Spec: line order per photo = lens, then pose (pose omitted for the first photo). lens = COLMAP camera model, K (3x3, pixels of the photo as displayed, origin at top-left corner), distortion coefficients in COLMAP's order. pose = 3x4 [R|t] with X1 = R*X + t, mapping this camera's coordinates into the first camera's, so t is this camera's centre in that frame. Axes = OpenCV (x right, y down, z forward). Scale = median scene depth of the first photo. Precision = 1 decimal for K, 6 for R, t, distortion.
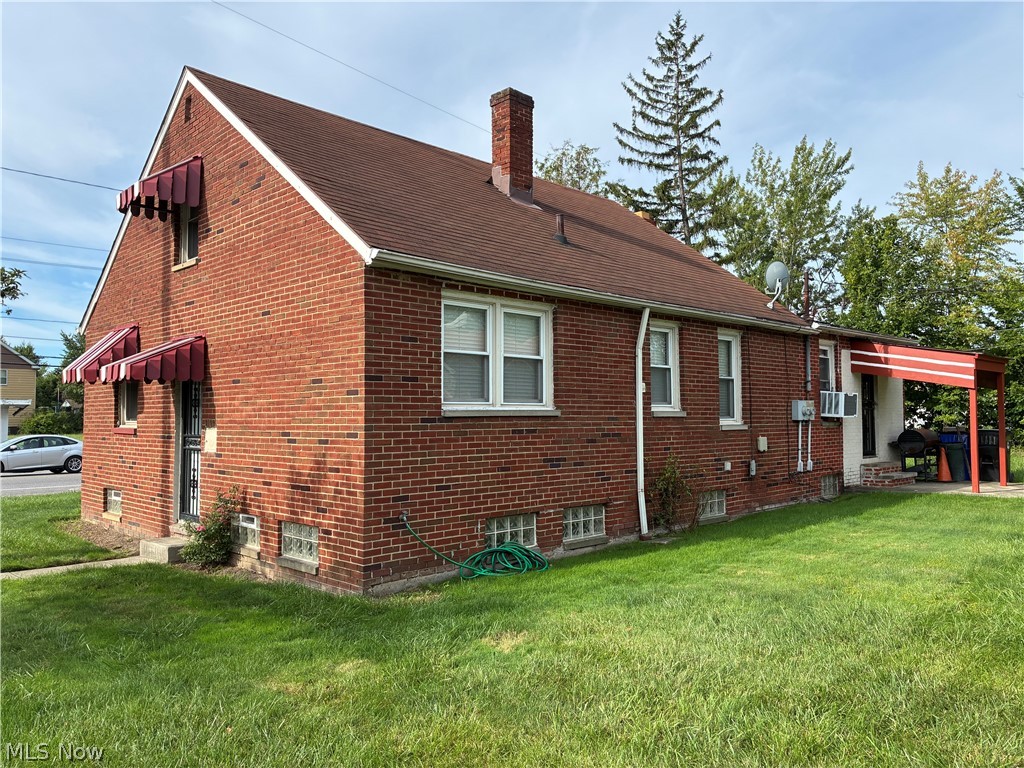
lens RADIAL K [[765.8, 0, 507.1], [0, 765.8, 382.5], [0, 0, 1]] dist [0.022036, -0.029911]
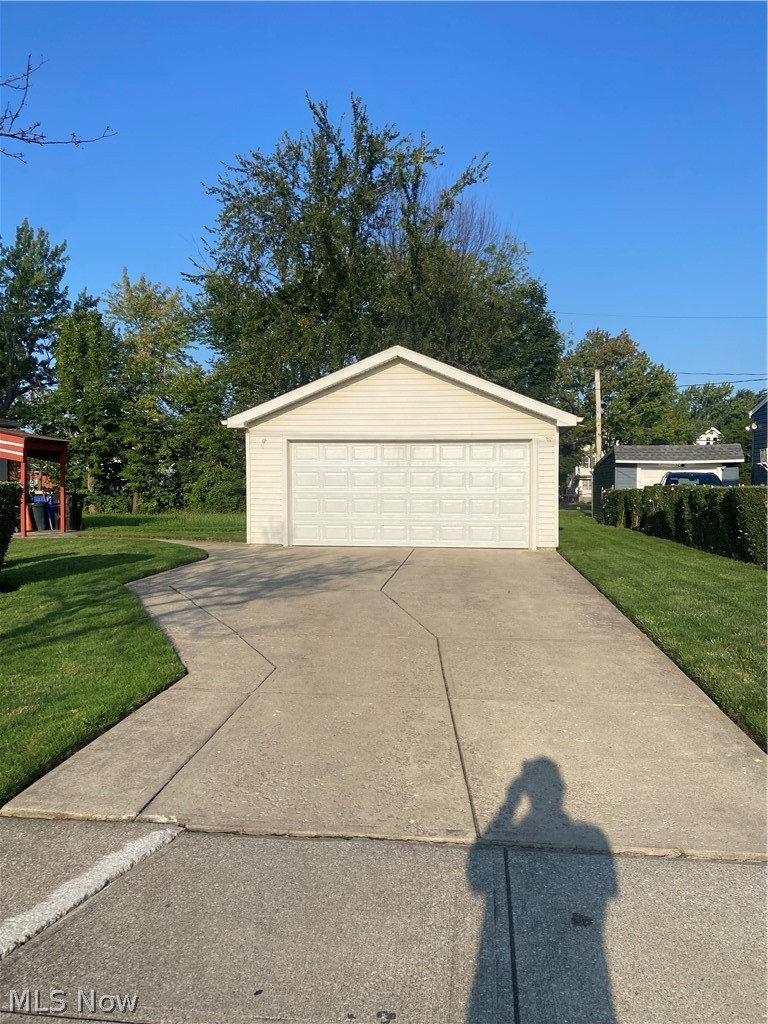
lens RADIAL K [[781.5, 0, 405.0], [0, 781.5, 505.1], [0, 0, 1]] dist [0.080009, -0.033666]
pose [[0.774786, -0.009063, 0.632159, 0.105363], [-0.034703, 0.997780, 0.056839, -0.008555], [-0.631271, -0.065976, 0.772751, -0.233616]]
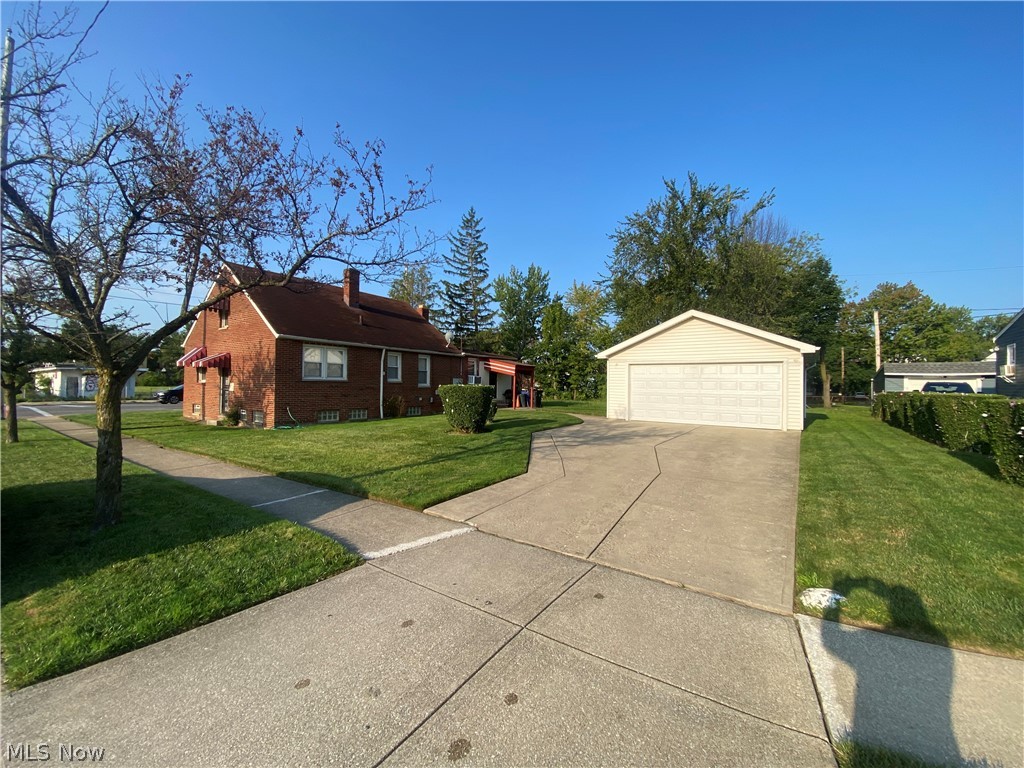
lens RADIAL K [[420.5, 0, 514.4], [0, 420.5, 386.0], [0, 0, 1]] dist [0.009622, -0.003428]
pose [[0.985281, 0.018536, 0.169933, 0.144548], [-0.026888, 0.998534, 0.046982, -0.013014], [-0.168813, -0.050859, 0.984335, -0.280395]]
